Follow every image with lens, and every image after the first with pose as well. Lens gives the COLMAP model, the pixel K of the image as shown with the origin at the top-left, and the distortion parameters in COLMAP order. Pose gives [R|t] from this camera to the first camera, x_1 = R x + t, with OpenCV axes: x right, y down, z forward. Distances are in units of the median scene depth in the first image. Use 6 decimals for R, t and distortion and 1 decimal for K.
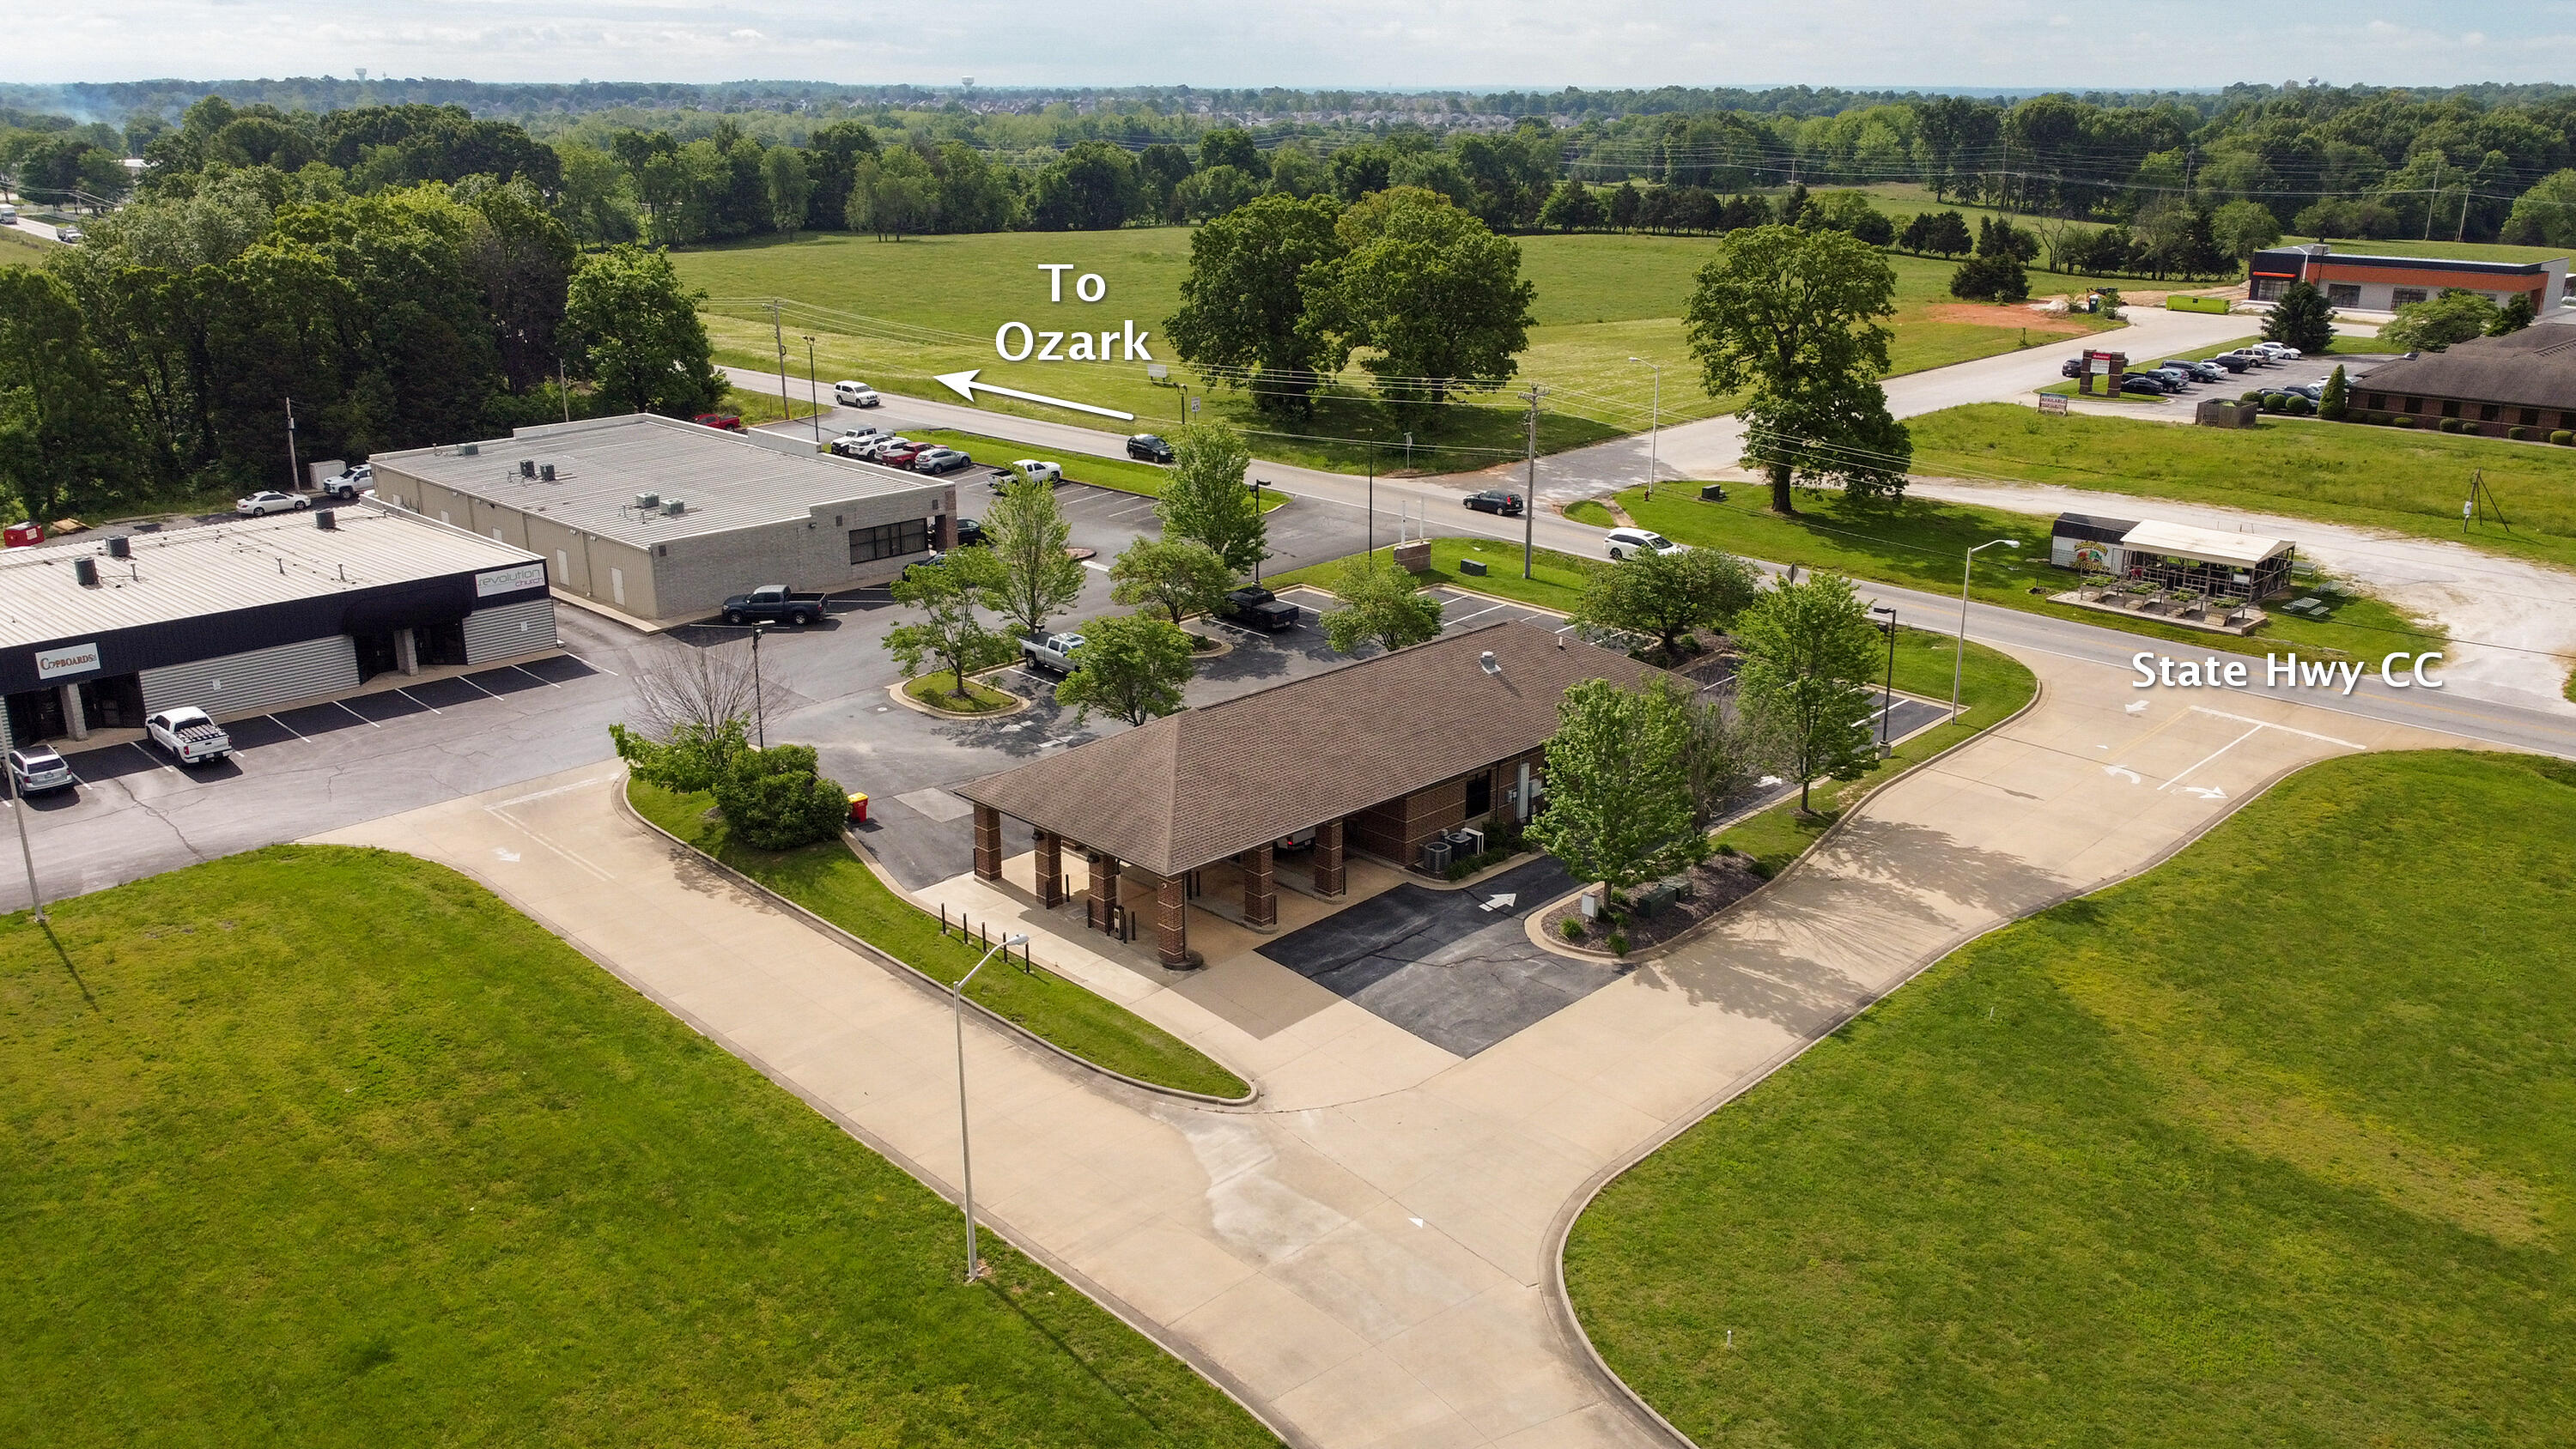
lens RADIAL K [[2016.3, 0, 1281.4], [0, 2016.3, 694.3], [0, 0, 1]] dist [0.006068, -0.006720]
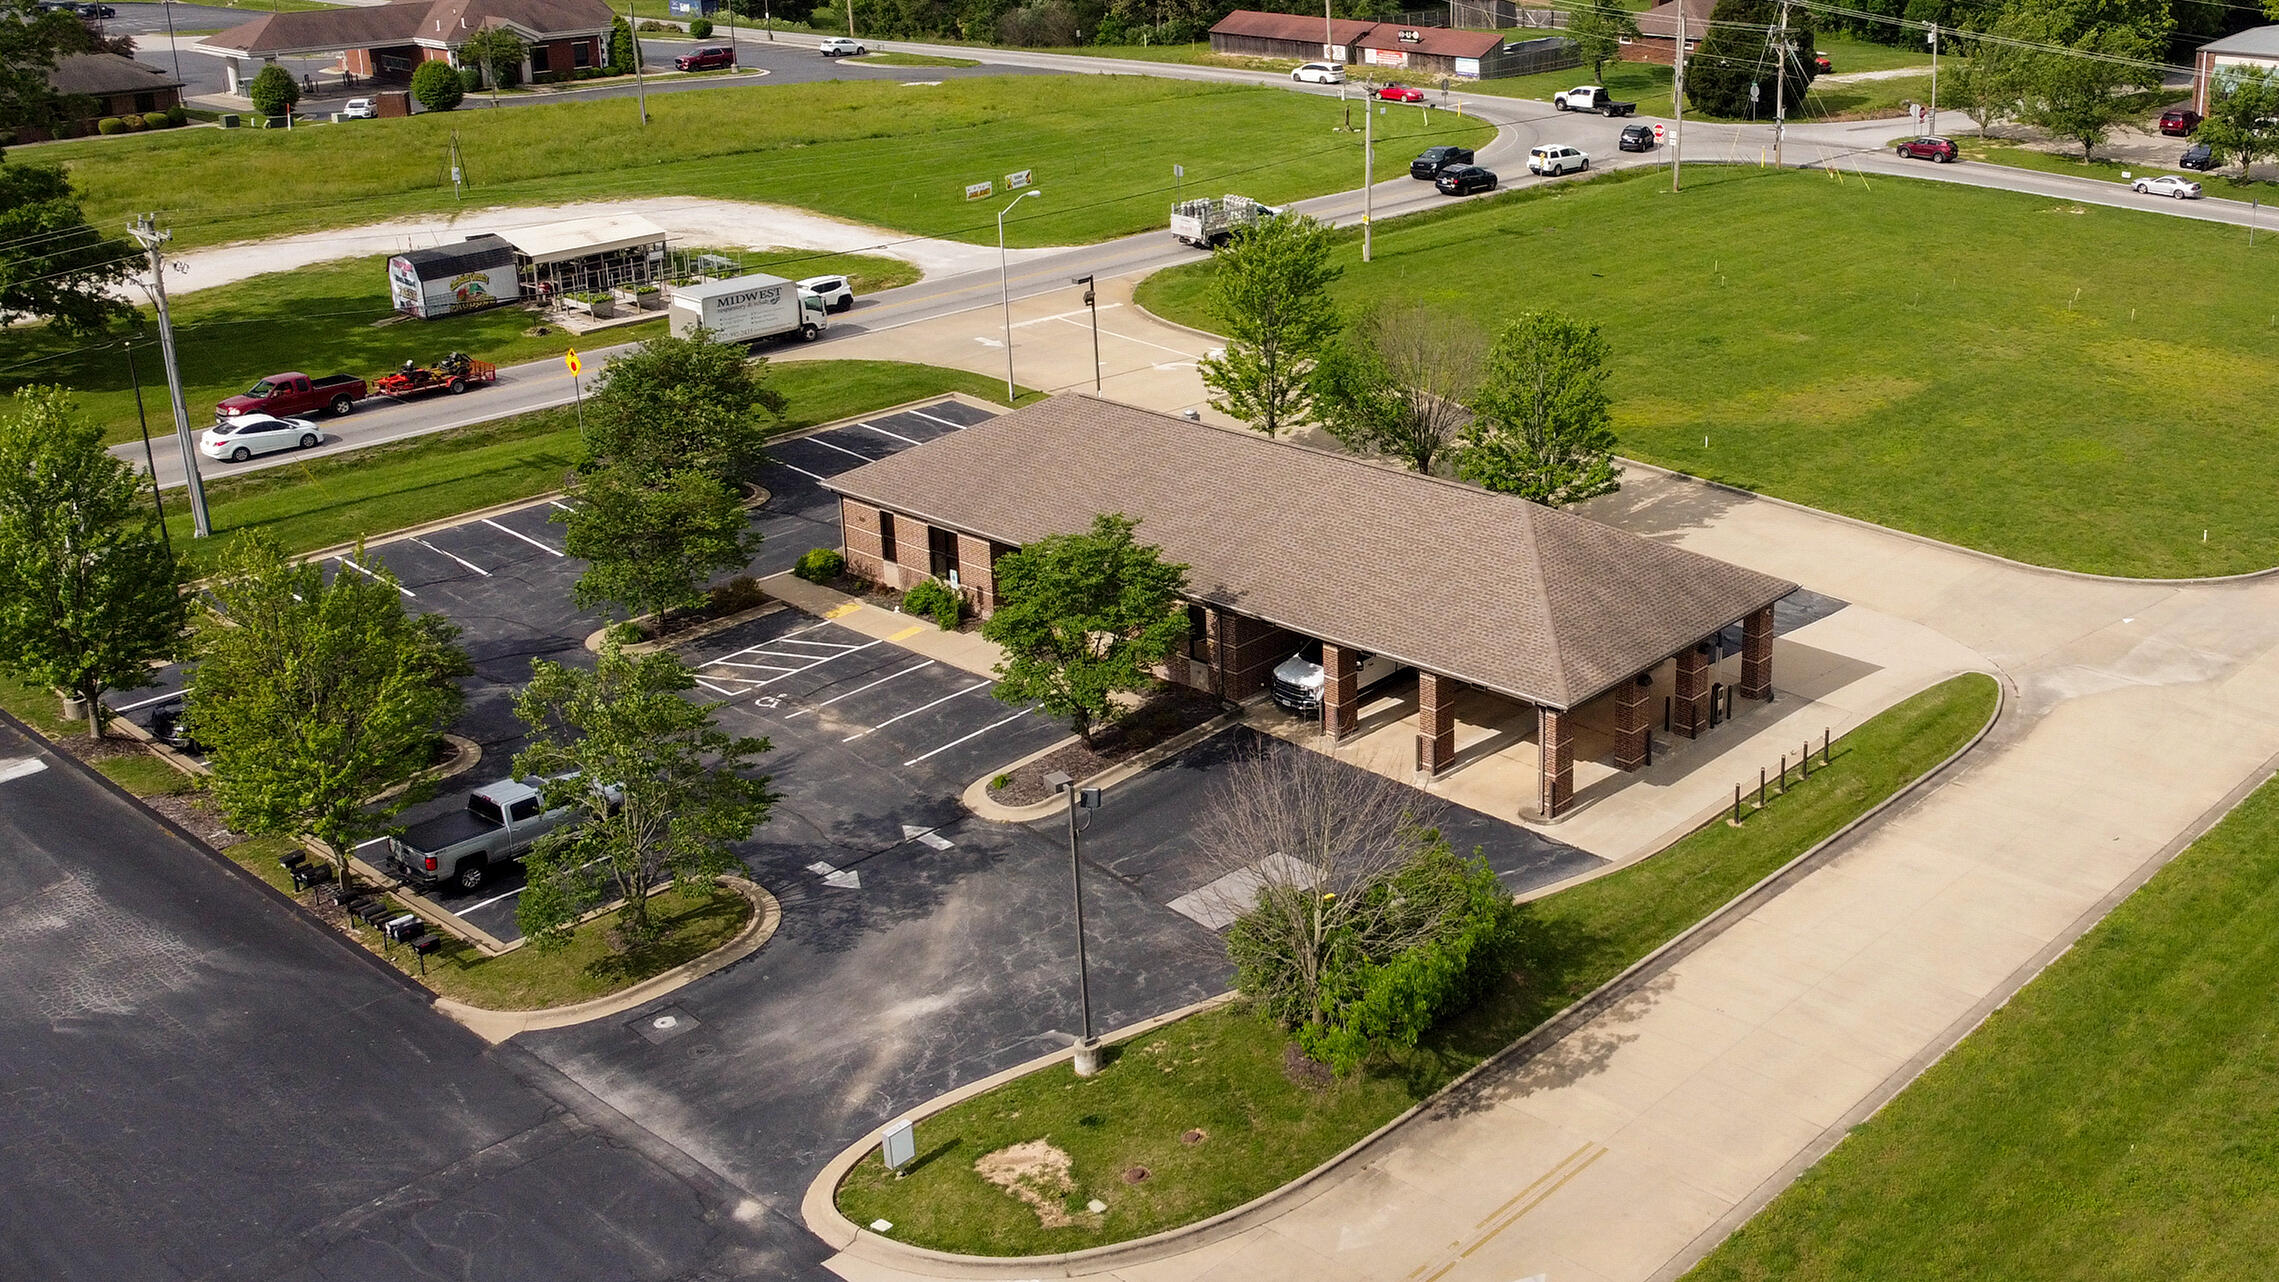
lens RADIAL K [[2248.2, 0, 1486.9], [0, 2248.2, 638.3], [0, 0, 1]] dist [0.006189, 0.005935]
pose [[-0.124782, -0.364749, 0.922707, -0.879278], [0.284727, 0.877696, 0.385461, -0.285964], [-0.950452, 0.310818, -0.005667, 1.031701]]
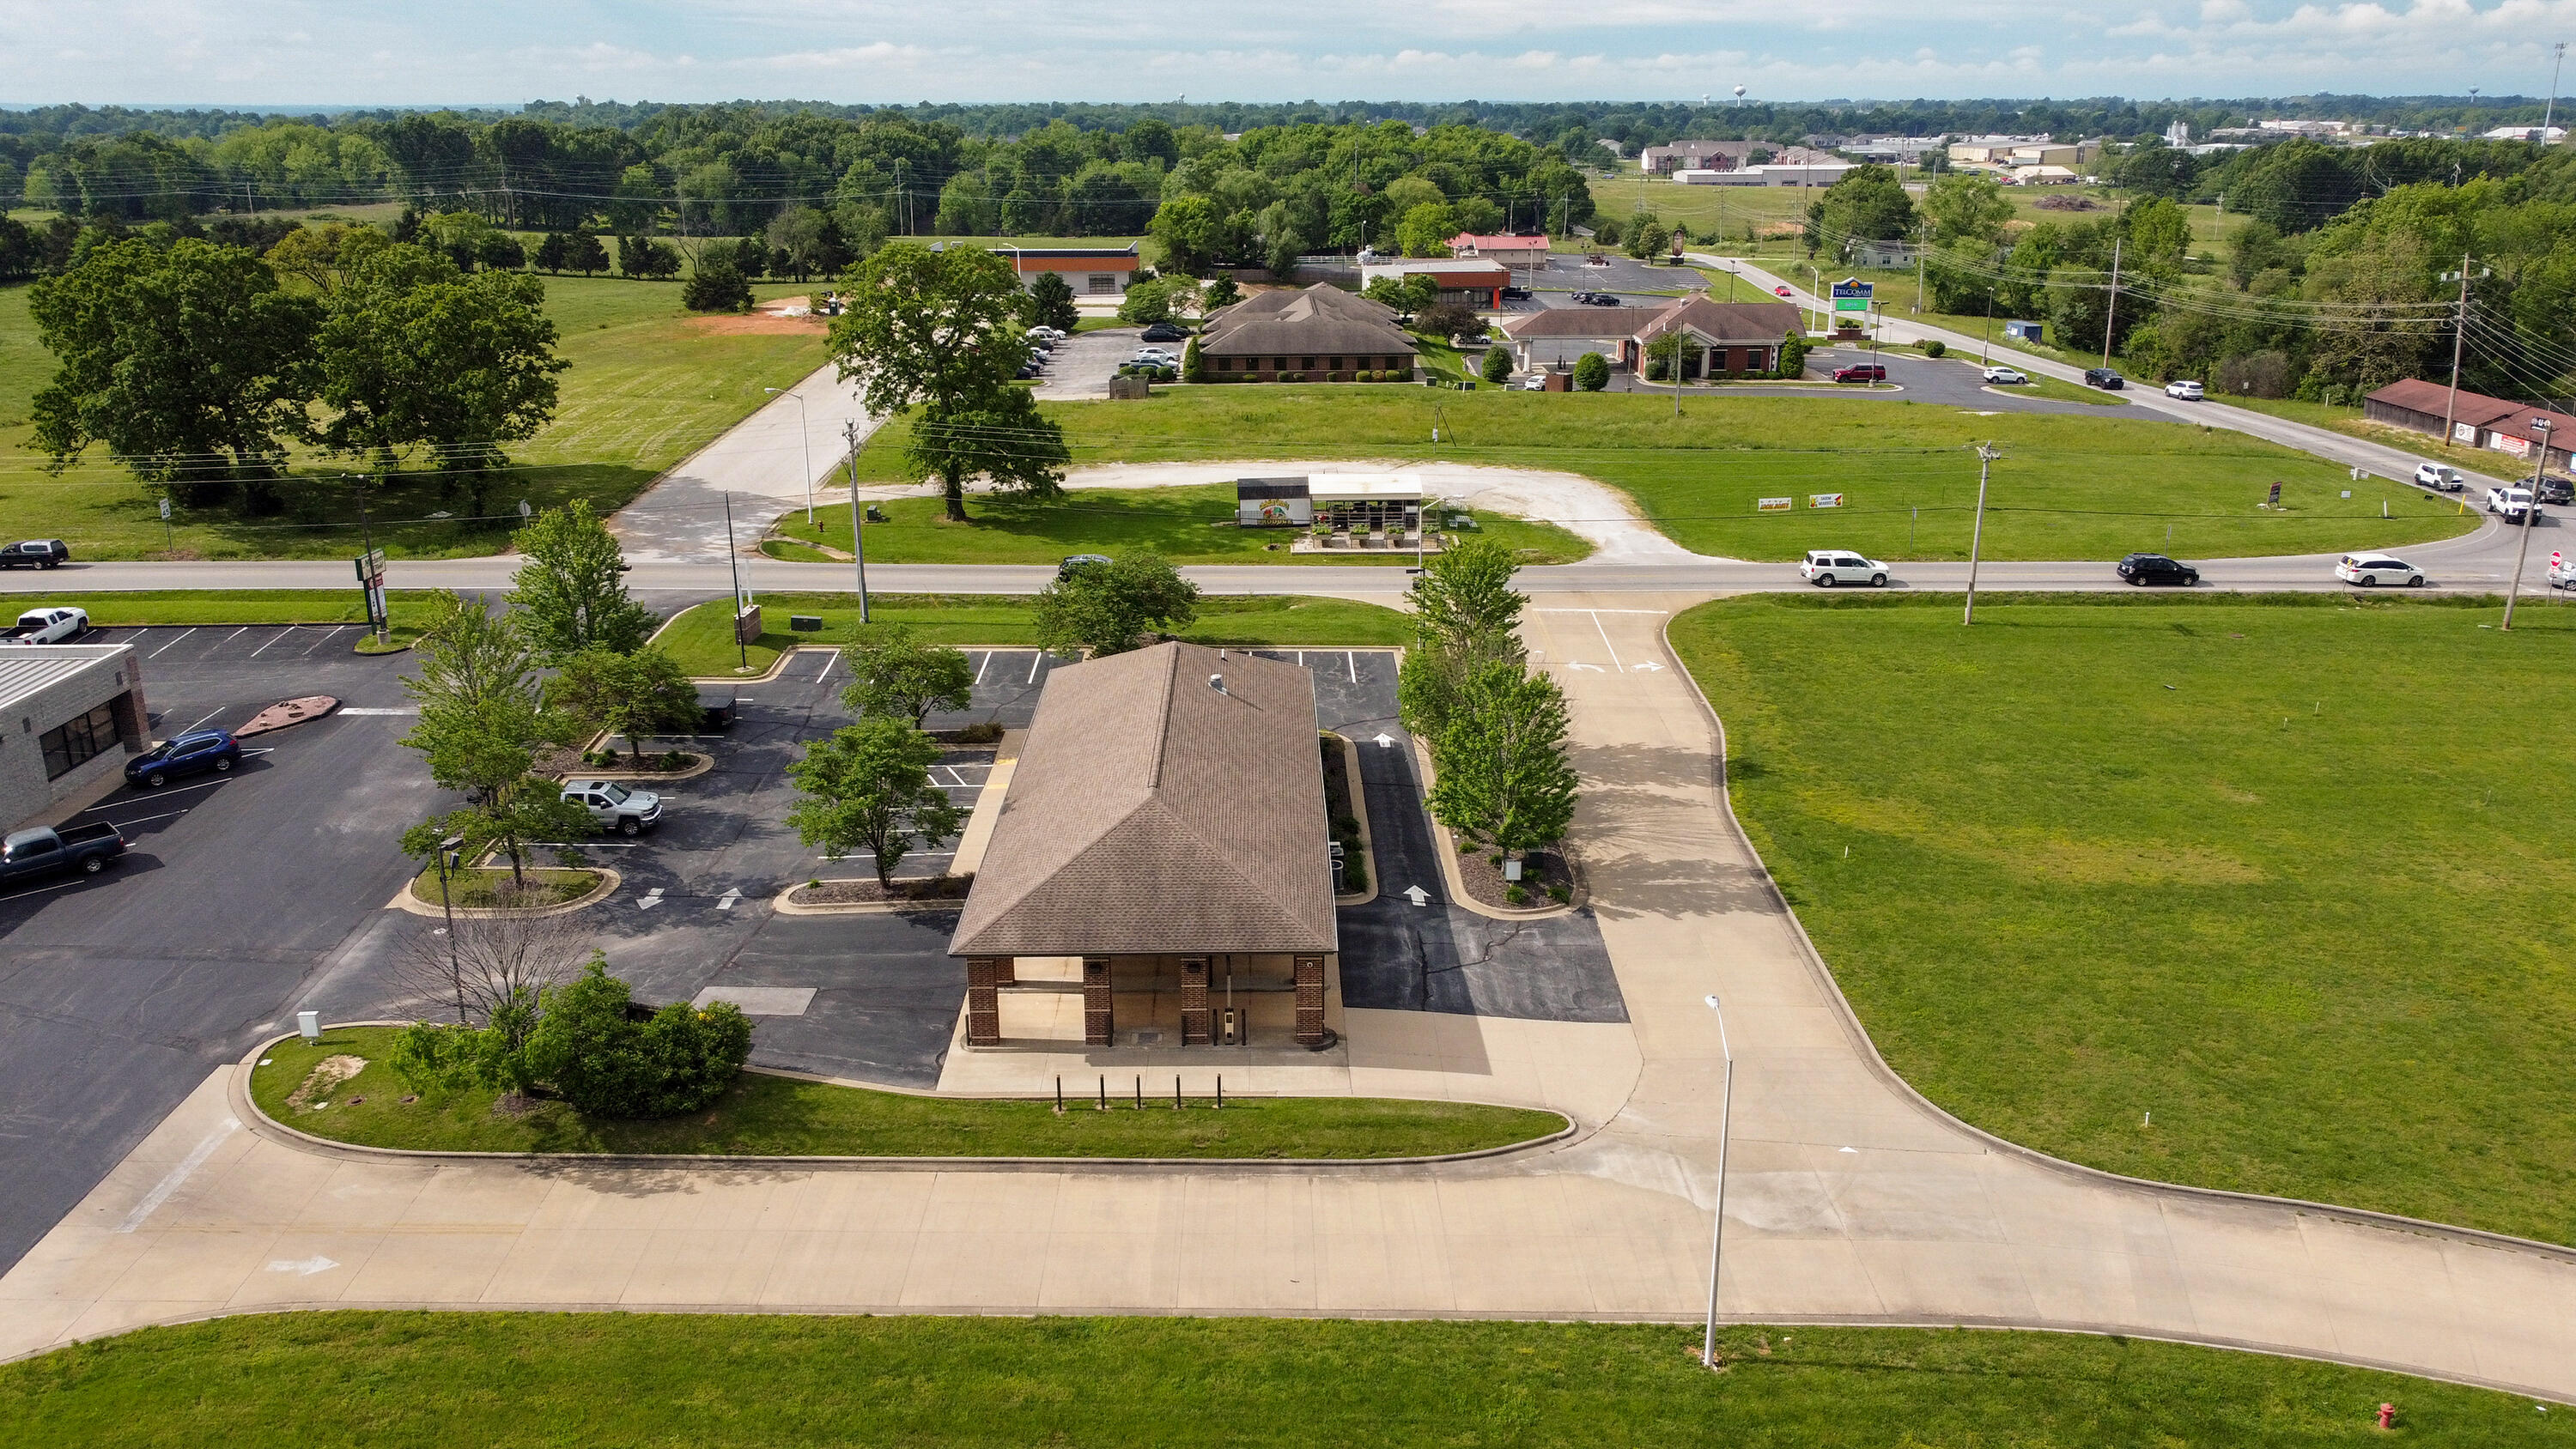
lens RADIAL K [[1943.5, 0, 1288.0], [0, 1943.5, 724.5], [0, 0, 1]] dist [0.010859, -0.005688]
pose [[0.695331, -0.222875, 0.683258, -0.598846], [0.211987, 0.972005, 0.101330, -0.097500], [-0.686714, 0.074384, 0.723112, 0.318968]]
